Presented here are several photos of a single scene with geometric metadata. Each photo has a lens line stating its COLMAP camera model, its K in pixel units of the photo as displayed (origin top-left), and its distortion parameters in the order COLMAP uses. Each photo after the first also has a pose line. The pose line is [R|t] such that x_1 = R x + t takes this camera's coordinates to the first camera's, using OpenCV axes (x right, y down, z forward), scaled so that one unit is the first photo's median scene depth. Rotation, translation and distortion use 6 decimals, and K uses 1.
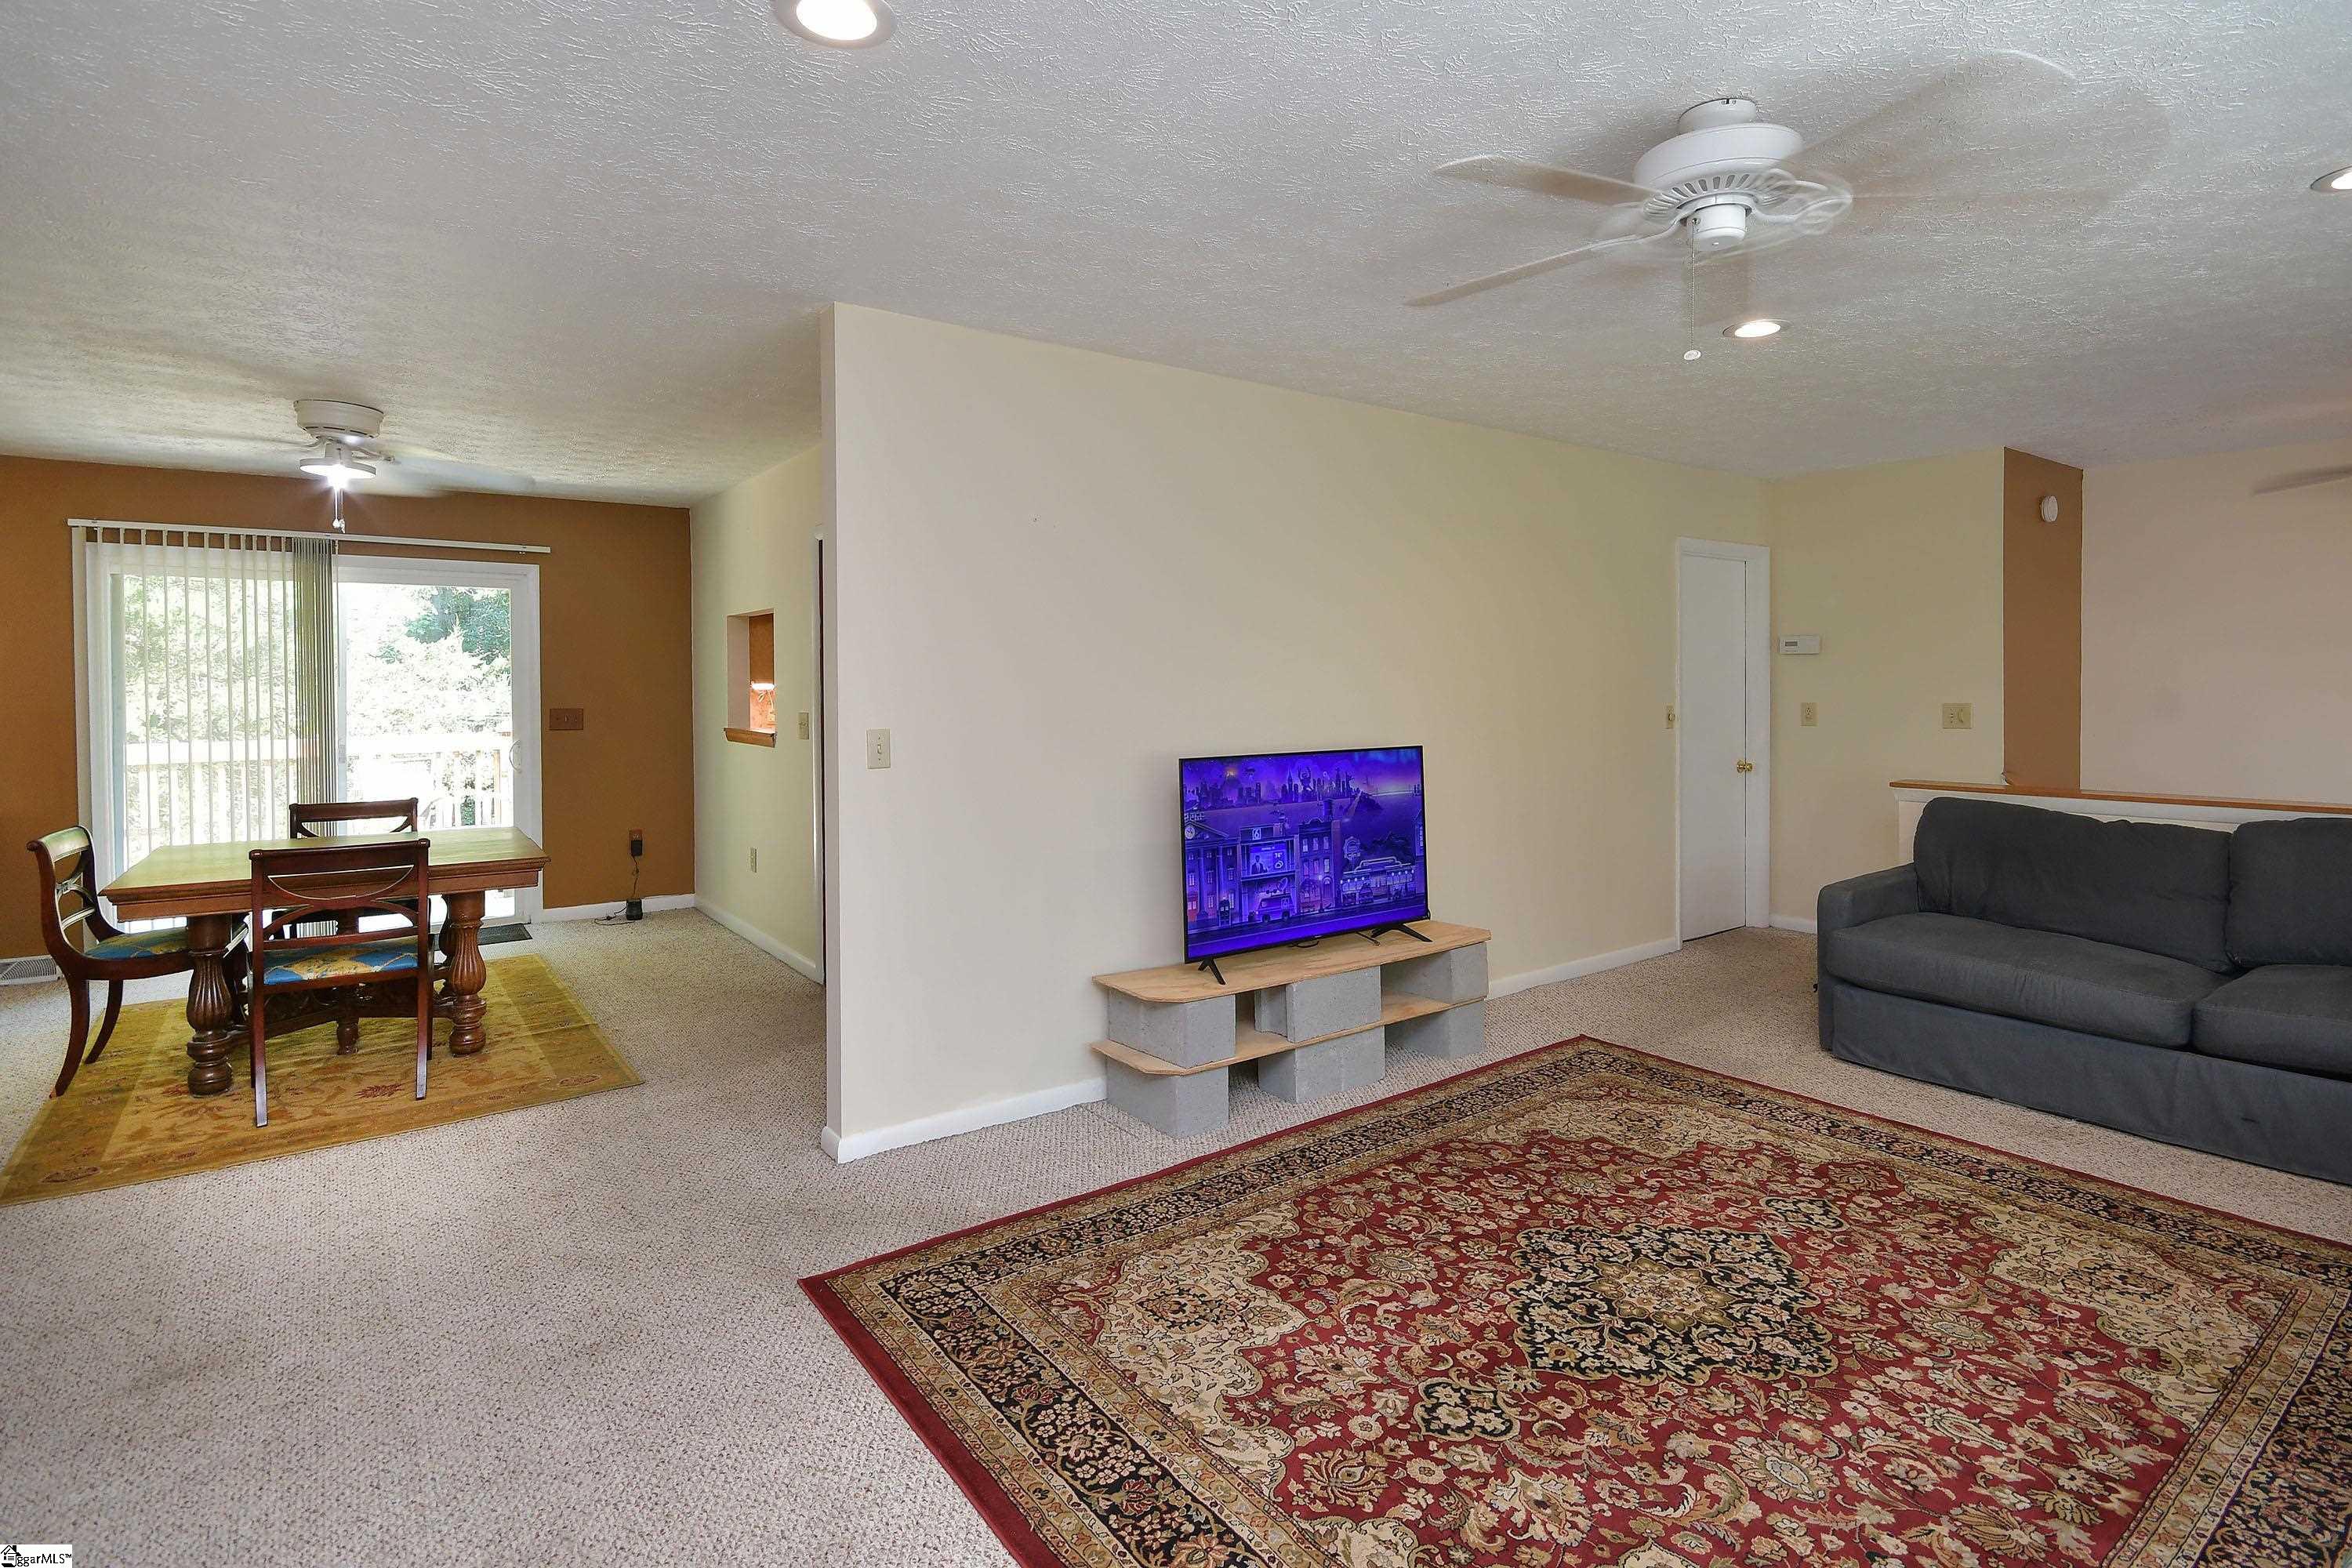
lens RADIAL K [[1091.4, 0, 1169.3], [0, 1091.4, 697.2], [0, 0, 1]] dist [-0.000530, -0.000584]
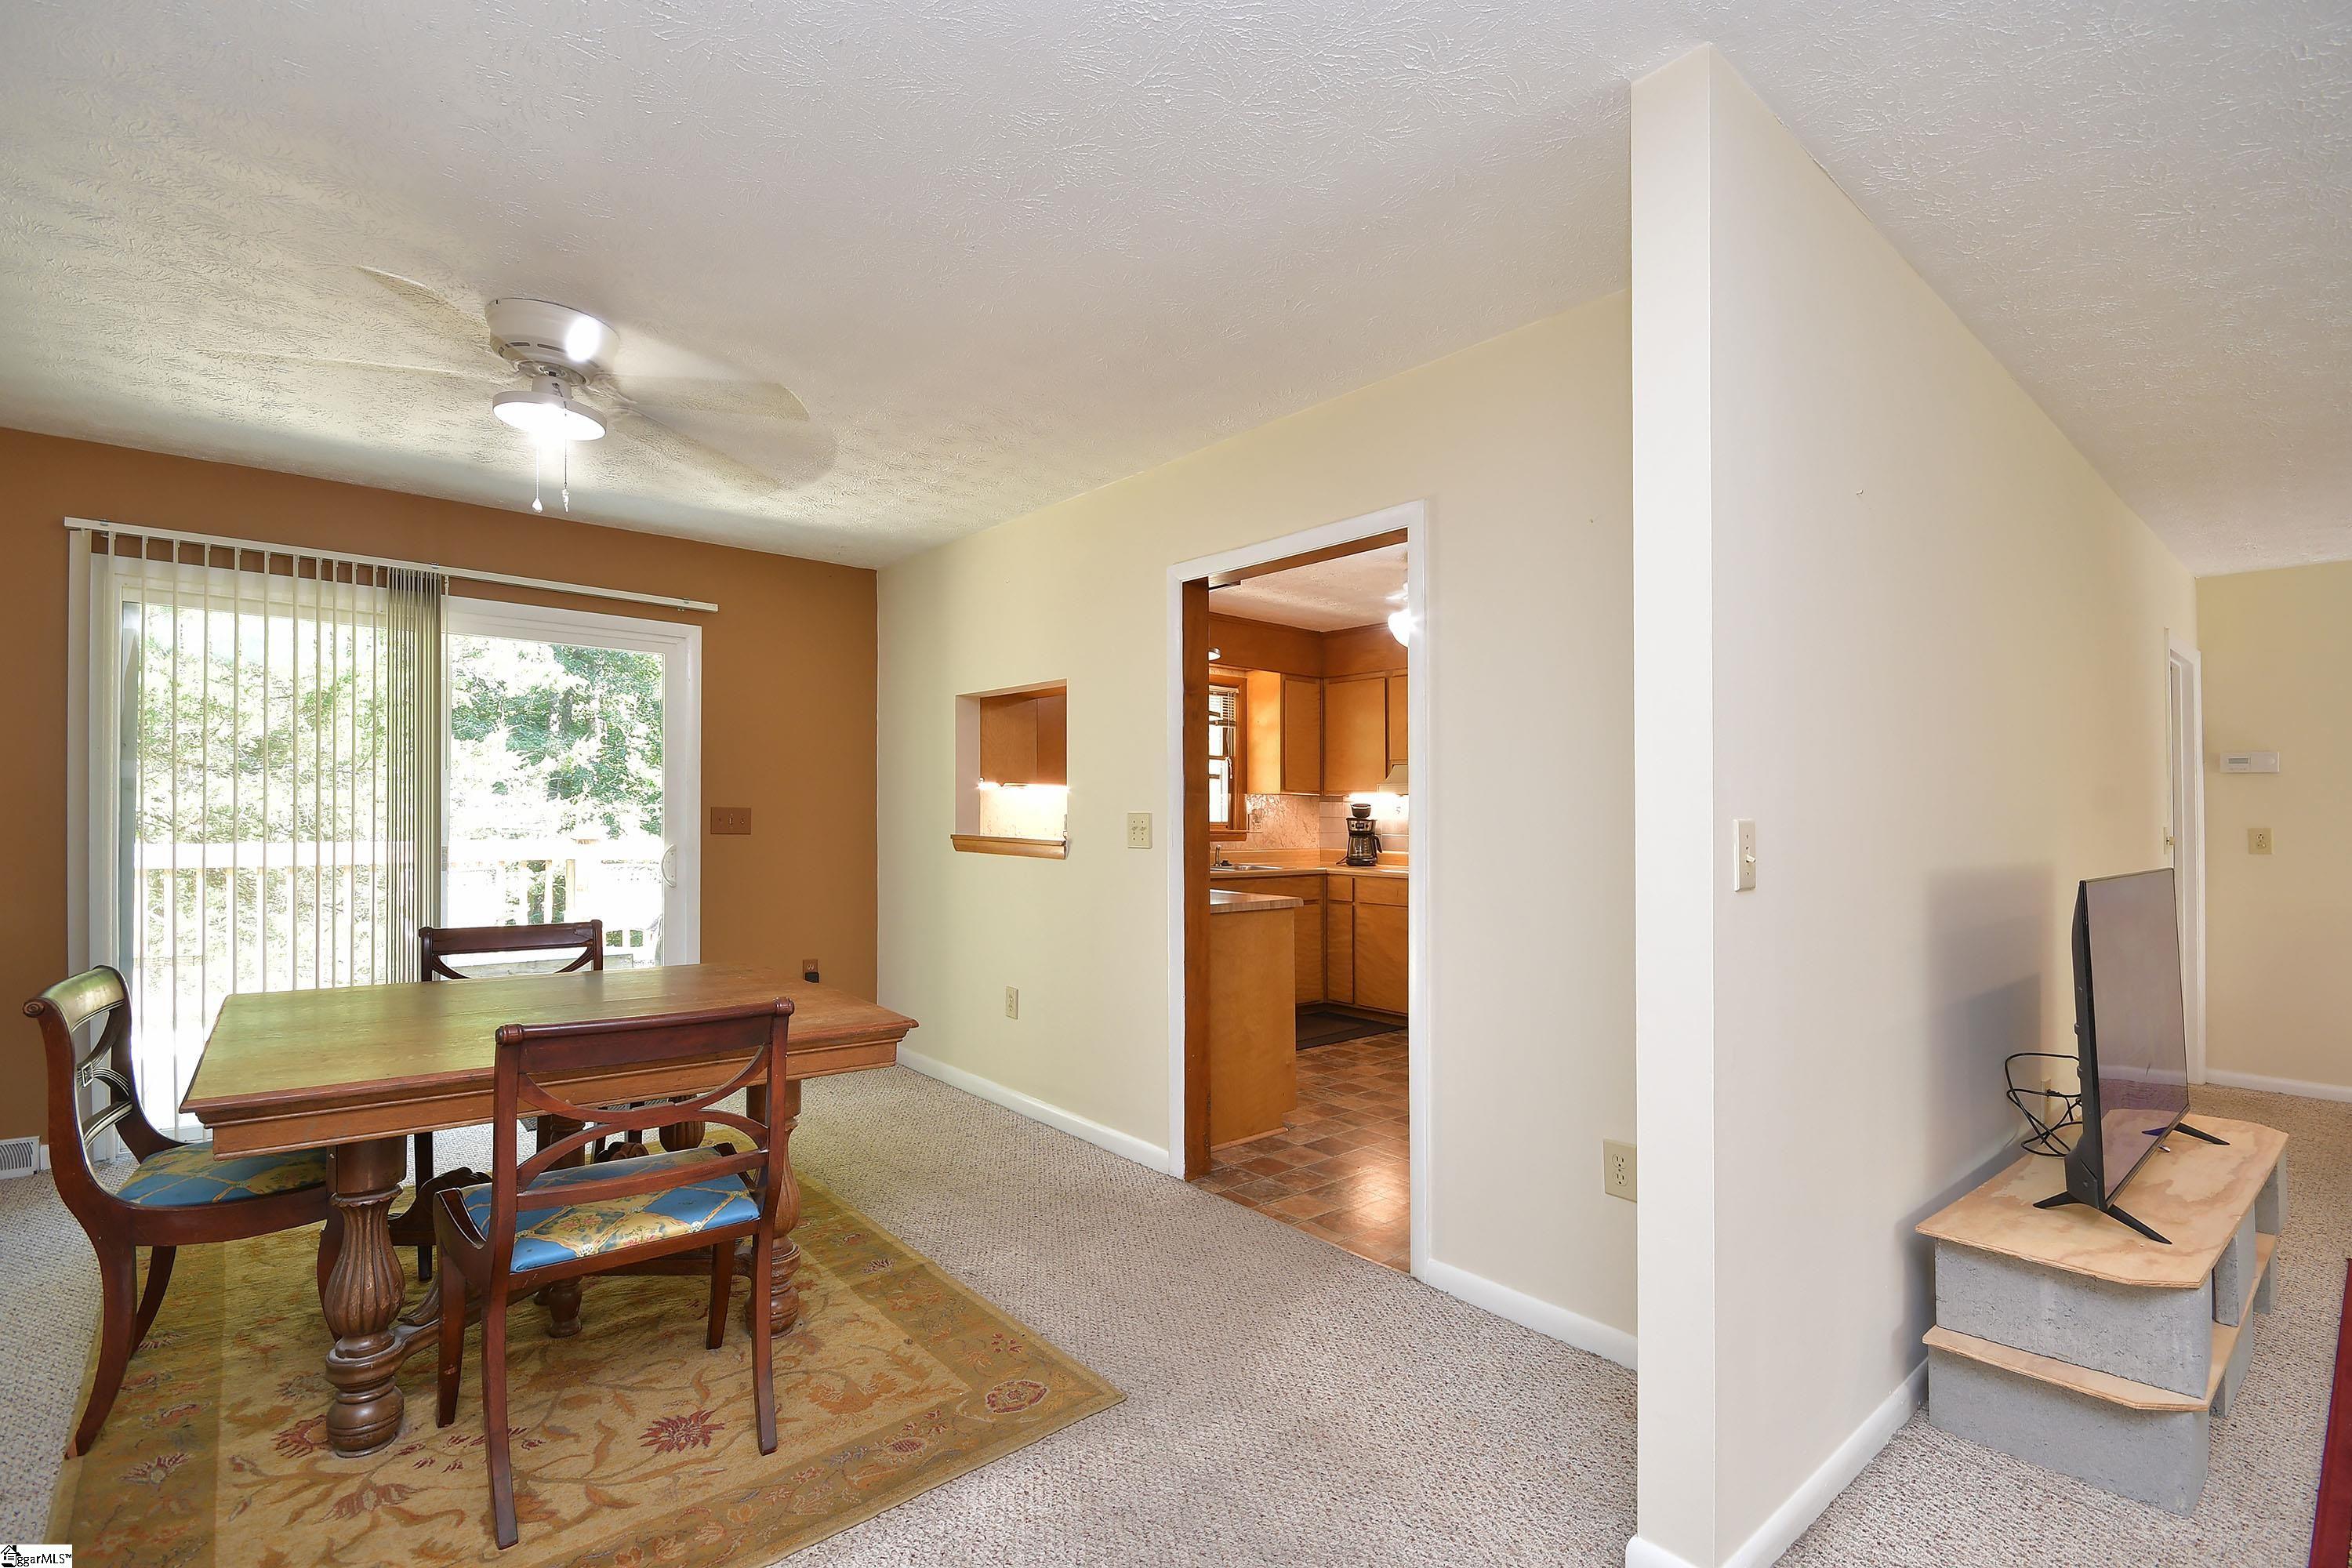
lens RADIAL K [[1062.3, 0, 1310.9], [0, 1062.3, 814.4], [0, 0, 1]] dist [0.001789, -0.003812]
pose [[0.994652, 0.020249, 0.101280, -0.253475], [-0.019532, 0.999777, -0.008063, 0.015813], [-0.101421, 0.006041, 0.994825, 0.222352]]
